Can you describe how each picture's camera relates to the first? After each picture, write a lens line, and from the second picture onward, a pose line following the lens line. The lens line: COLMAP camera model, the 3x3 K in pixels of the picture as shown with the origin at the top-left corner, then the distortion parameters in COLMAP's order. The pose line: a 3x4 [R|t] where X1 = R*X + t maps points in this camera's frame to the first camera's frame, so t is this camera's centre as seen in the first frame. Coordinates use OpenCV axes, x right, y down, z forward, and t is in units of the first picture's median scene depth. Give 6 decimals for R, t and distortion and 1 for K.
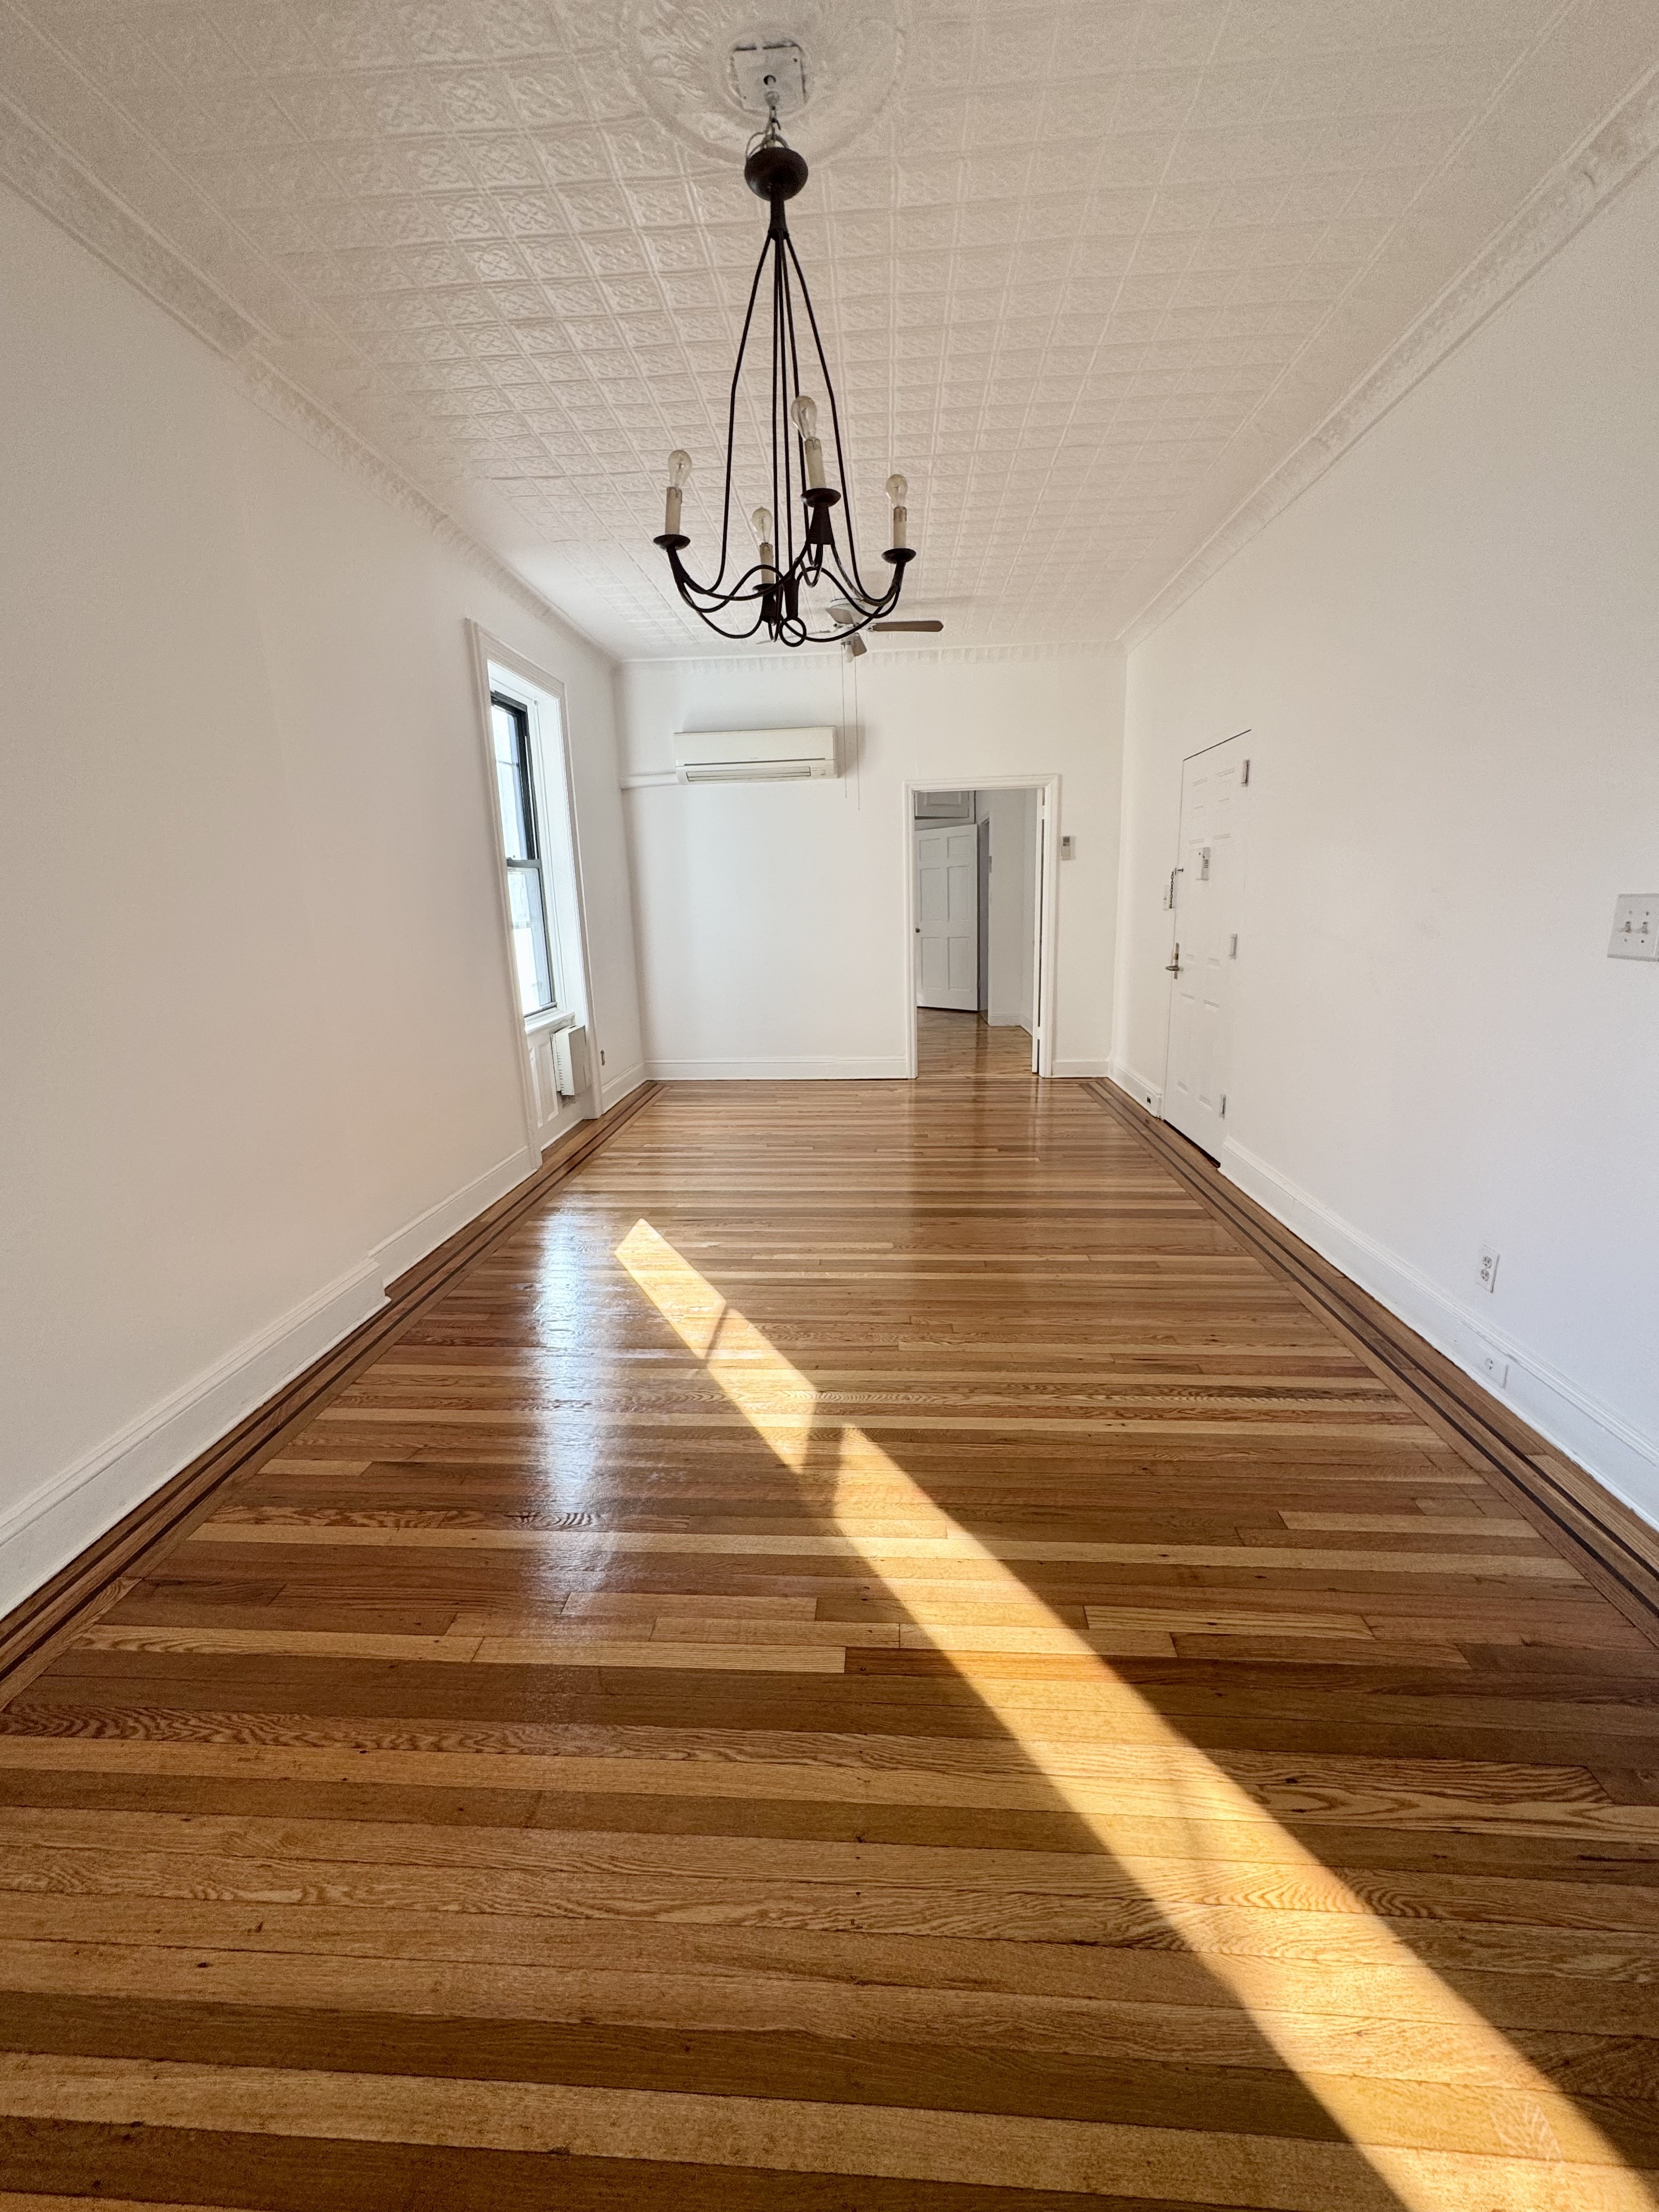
lens RADIAL K [[879.4, 0, 829.5], [0, 879.4, 1106.0], [0, 0, 1]] dist [-0.003552, 0.000156]
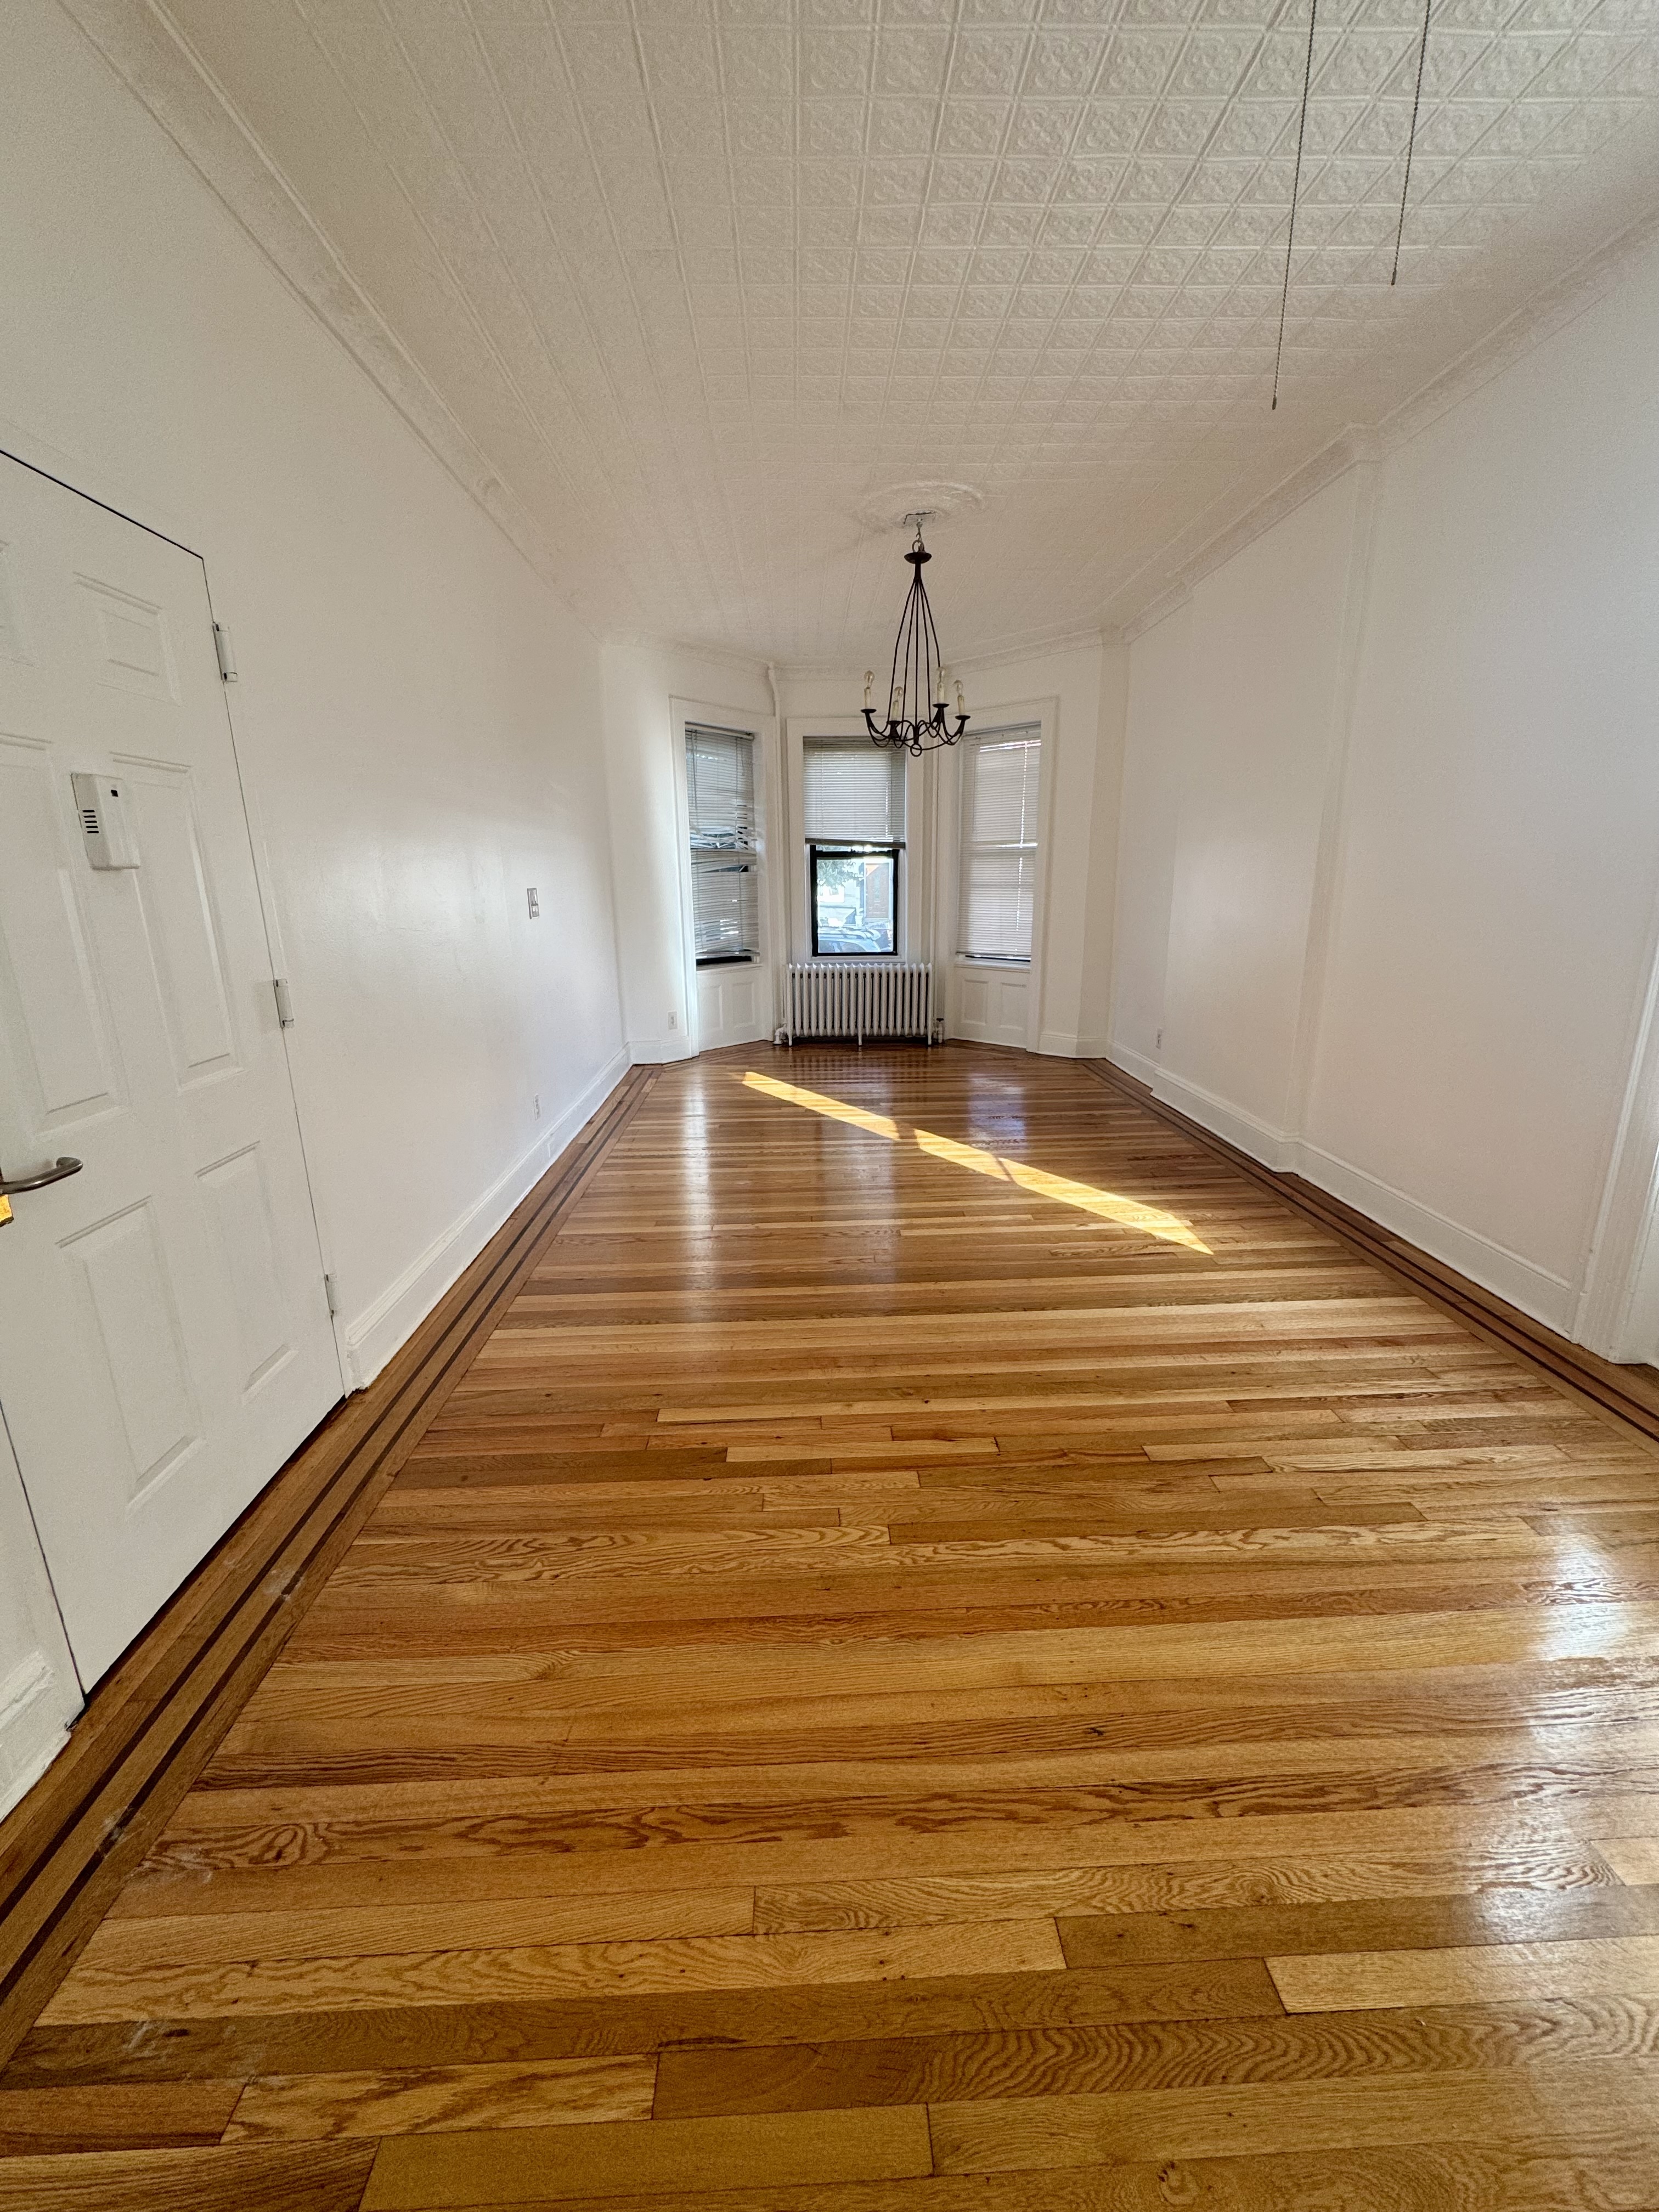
lens RADIAL K [[879.4, 0, 829.5], [0, 879.4, 1106.0], [0, 0, 1]] dist [-0.003552, 0.000156]
pose [[-0.994143, 0.066788, -0.084965, 0.267467], [0.018674, 0.880515, 0.473650, -0.511451], [0.106447, 0.469289, -0.876605, 2.114398]]
